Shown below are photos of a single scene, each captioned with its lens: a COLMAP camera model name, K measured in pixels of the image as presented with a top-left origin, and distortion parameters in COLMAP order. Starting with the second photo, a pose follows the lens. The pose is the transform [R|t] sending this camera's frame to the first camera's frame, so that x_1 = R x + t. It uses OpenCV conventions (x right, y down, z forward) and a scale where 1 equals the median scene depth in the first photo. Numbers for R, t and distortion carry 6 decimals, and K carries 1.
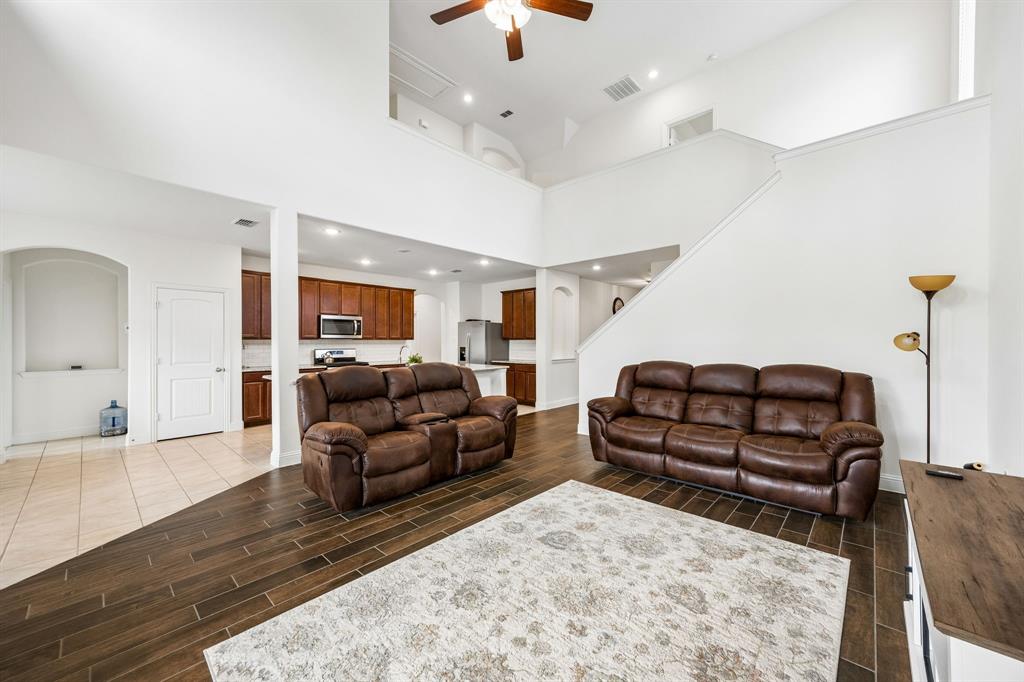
lens RADIAL K [[385.5, 0, 515.8], [0, 385.5, 346.2], [0, 0, 1]] dist [0.003181, 0.000159]
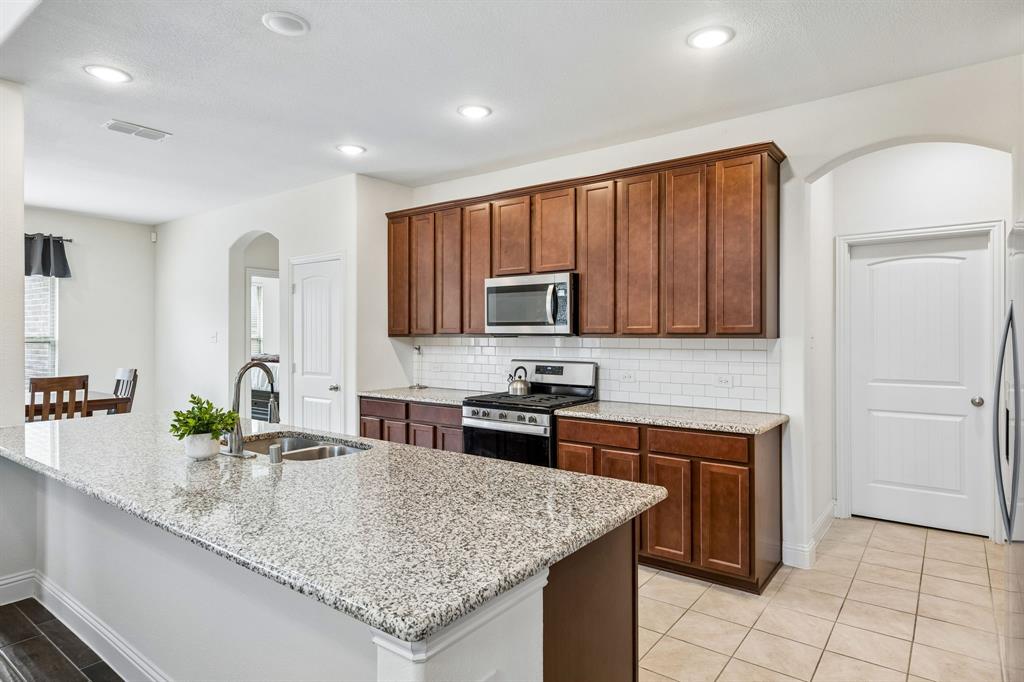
lens RADIAL K [[589.7, 0, 511.8], [0, 589.7, 334.5], [0, 0, 1]] dist [-0.021430, -0.001036]
pose [[0.081688, -0.001832, -0.996656, 0.342975], [-0.014153, 0.999895, -0.002998, -0.046213], [0.996557, 0.014351, 0.081653, 2.400290]]
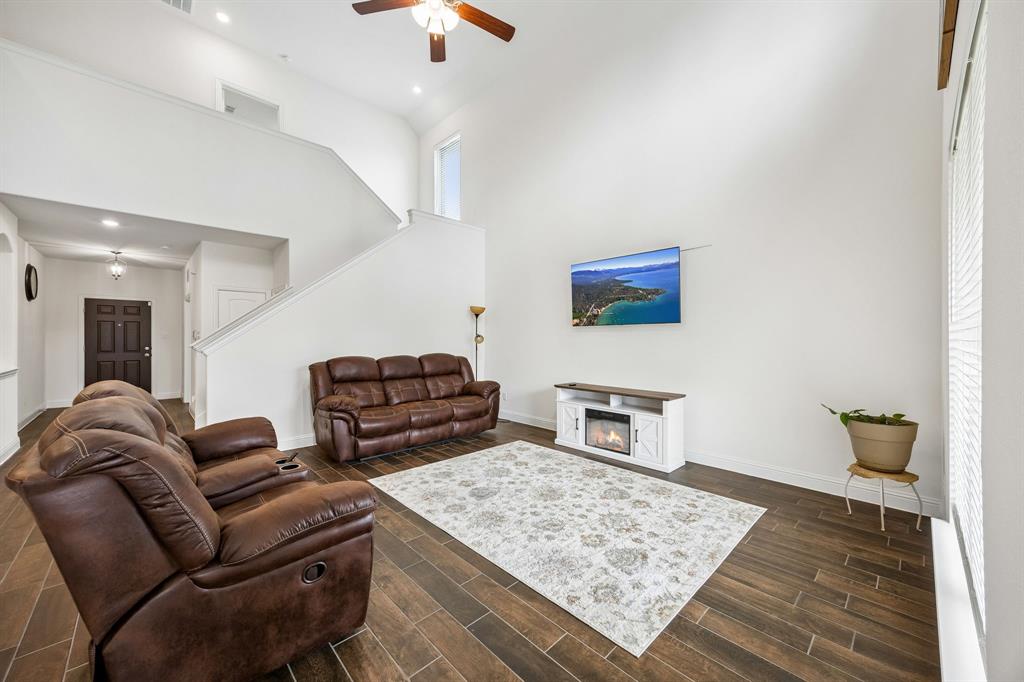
lens RADIAL K [[385.5, 0, 519.8], [0, 385.5, 339.4], [0, 0, 1]] dist [0.003181, 0.000159]
pose [[0.052934, -0.002699, 0.998594, -1.017088], [0.007929, 0.999966, 0.002282, -0.011628], [-0.998567, 0.007797, 0.052954, 0.703319]]
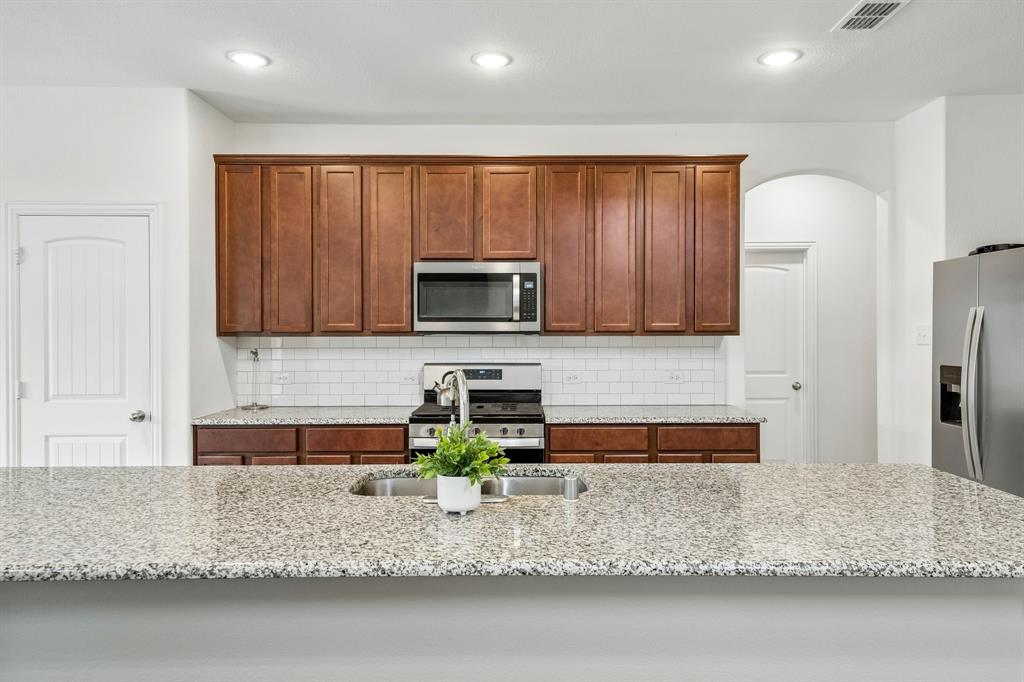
lens RADIAL K [[684.4, 0, 514.4], [0, 684.4, 341.5], [0, 0, 1]] dist [0.007599, 0.000995]
pose [[0.678489, 0.006199, -0.734584, -0.024327], [-0.007144, 0.999973, 0.001840, -0.035254], [0.734576, 0.003999, 0.678515, 1.622607]]
